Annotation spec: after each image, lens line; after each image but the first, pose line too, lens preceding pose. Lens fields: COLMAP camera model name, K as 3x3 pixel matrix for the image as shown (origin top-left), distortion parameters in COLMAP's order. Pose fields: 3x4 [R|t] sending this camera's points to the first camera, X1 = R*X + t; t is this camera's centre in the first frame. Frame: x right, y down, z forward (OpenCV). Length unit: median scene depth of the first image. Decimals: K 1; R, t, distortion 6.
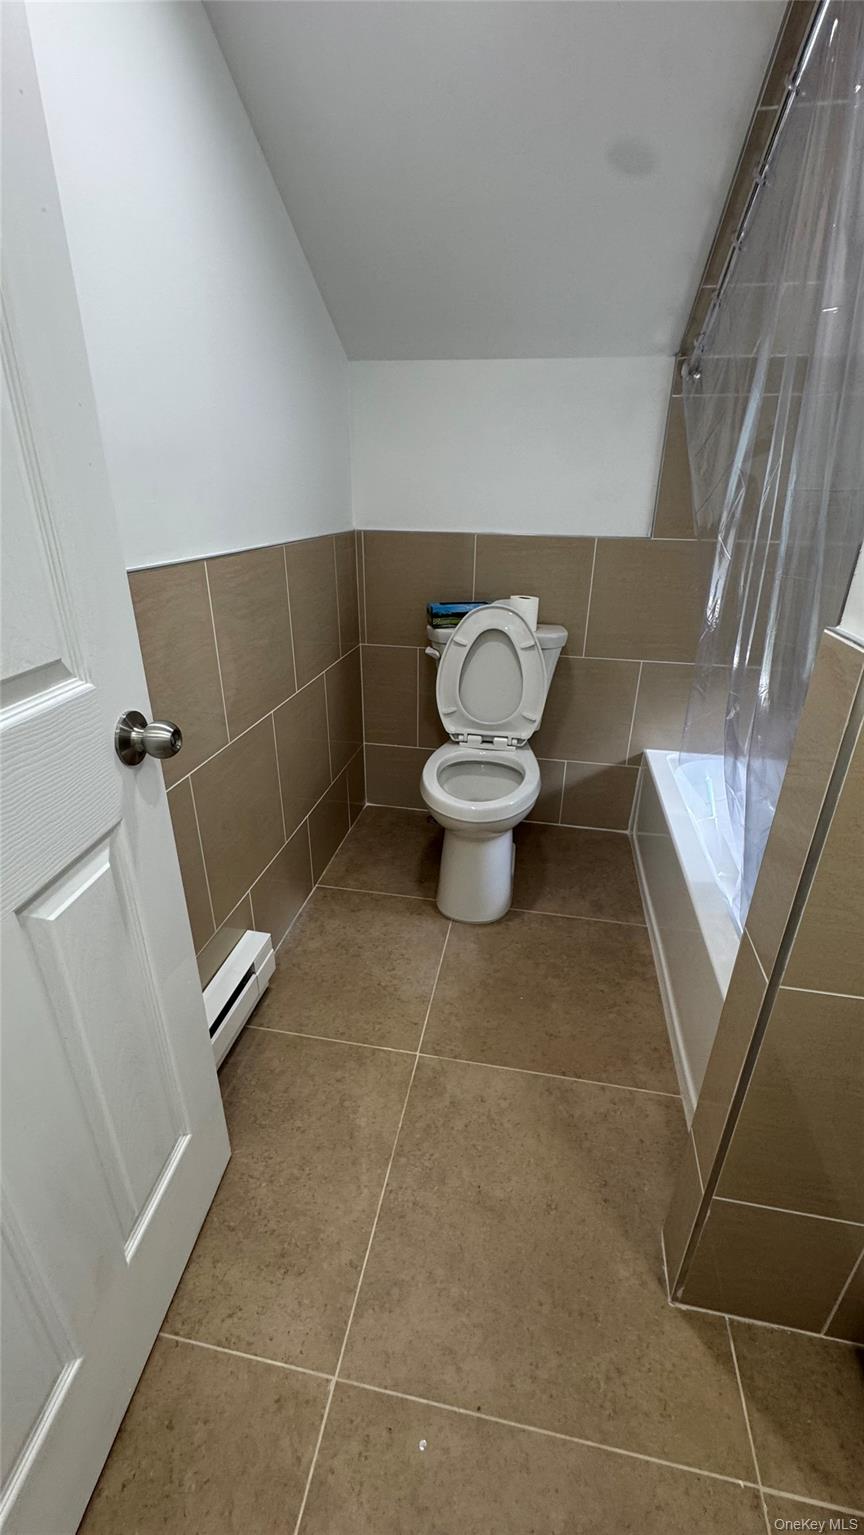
lens RADIAL K [[620.8, 0, 431.3], [0, 620.8, 764.2], [0, 0, 1]] dist [-0.005000, 0.001414]
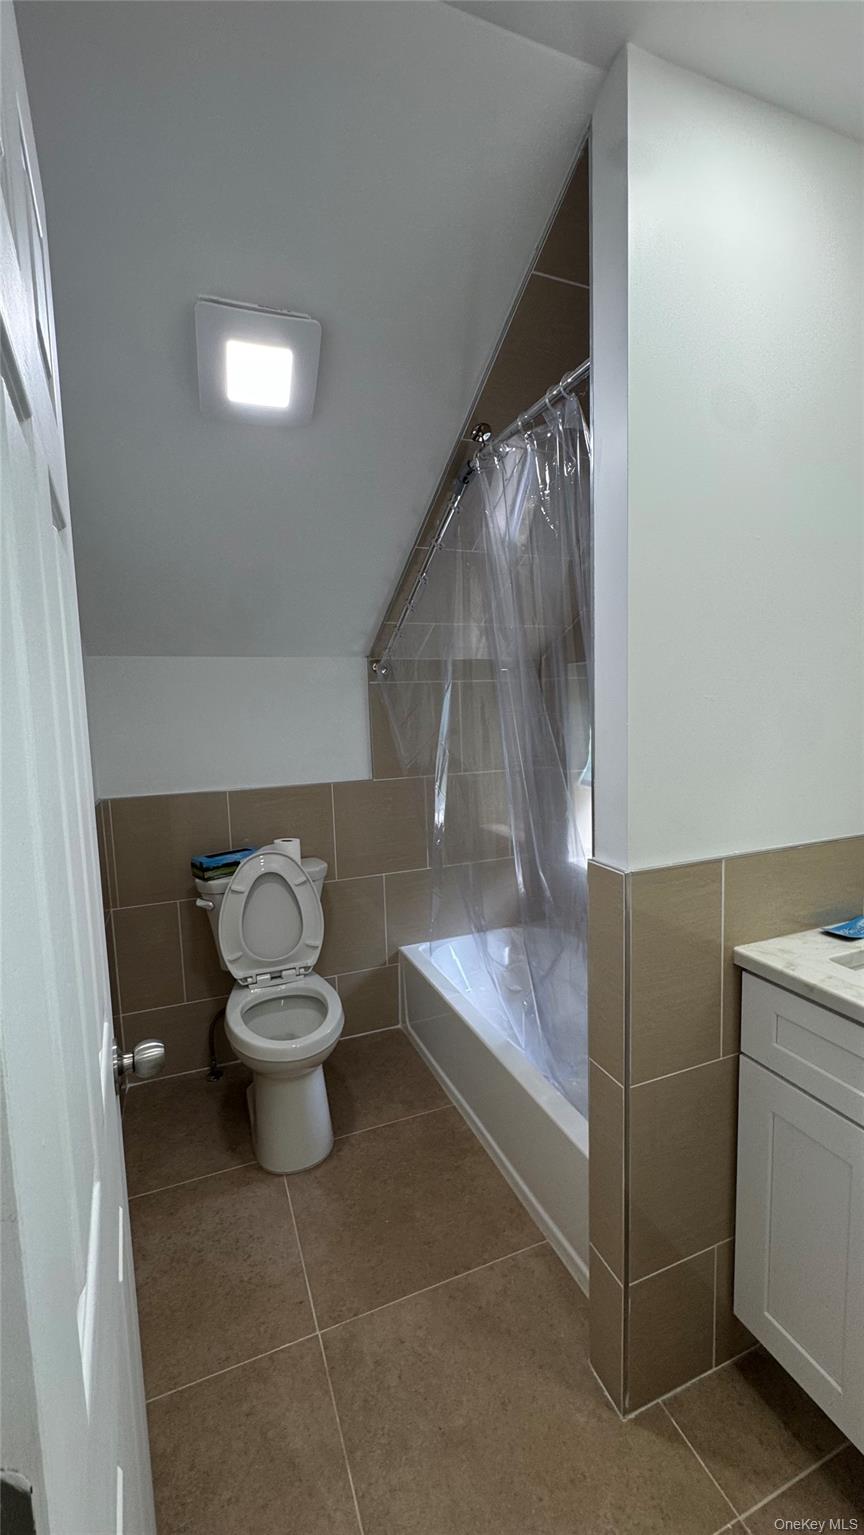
lens RADIAL K [[620.8, 0, 430.4], [0, 620.8, 764.4], [0, 0, 1]] dist [-0.005000, 0.001414]
pose [[0.844963, -0.092411, 0.526781, -0.234362], [0.254536, 0.935743, -0.244124, -0.056508], [-0.470372, 0.340360, 0.814190, -0.115551]]
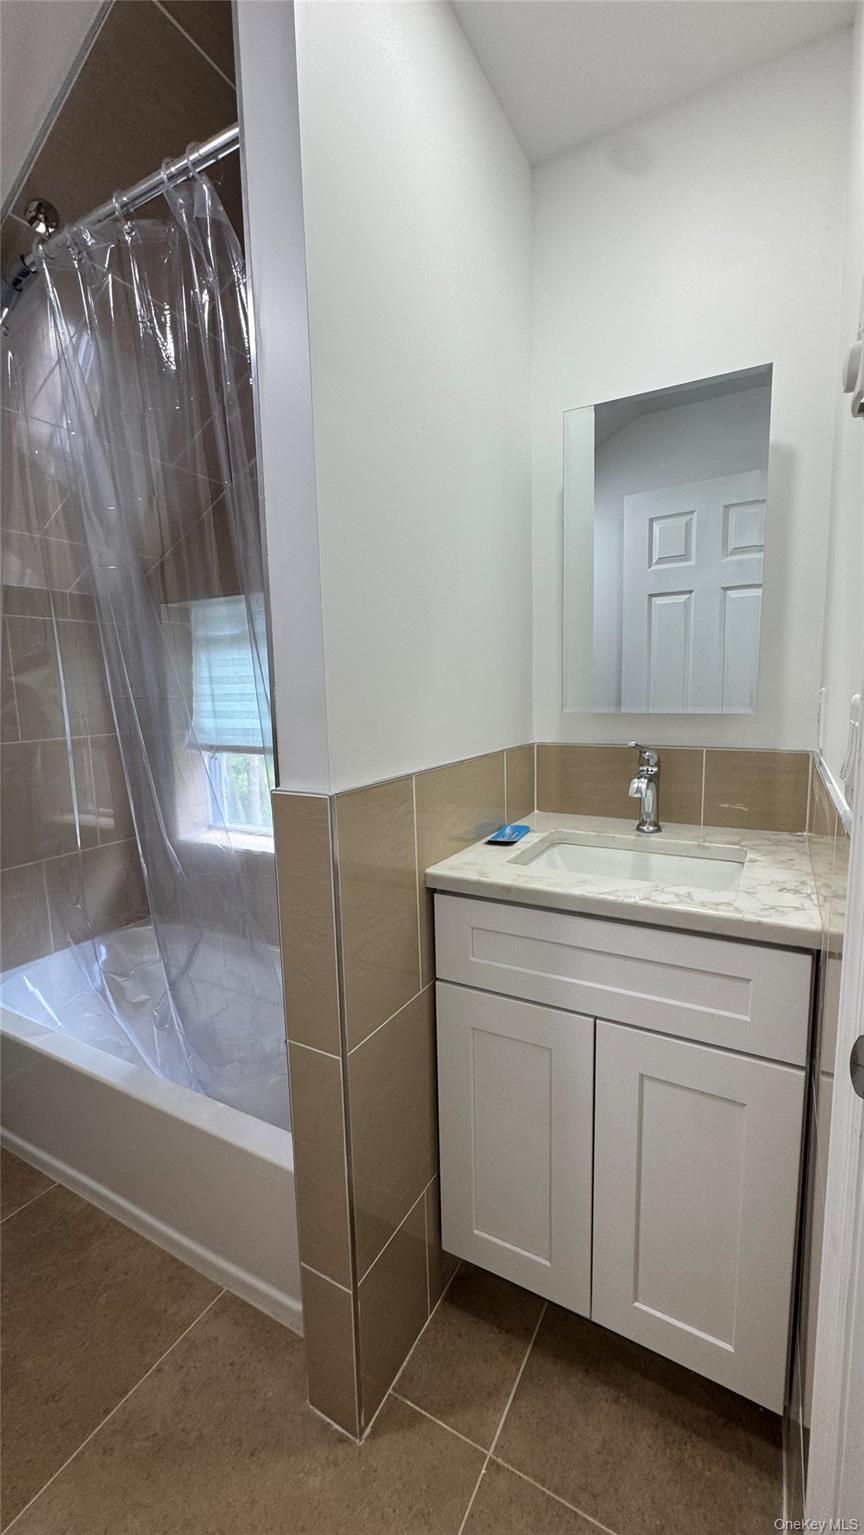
lens RADIAL K [[620.8, 0, 431.8], [0, 620.8, 766.8], [0, 0, 1]] dist [-0.005000, 0.001414]
pose [[0.317409, -0.146723, 0.936869, -0.194006], [0.410179, 0.911997, 0.003860, -0.046616], [-0.854988, 0.383059, 0.349659, 0.070879]]
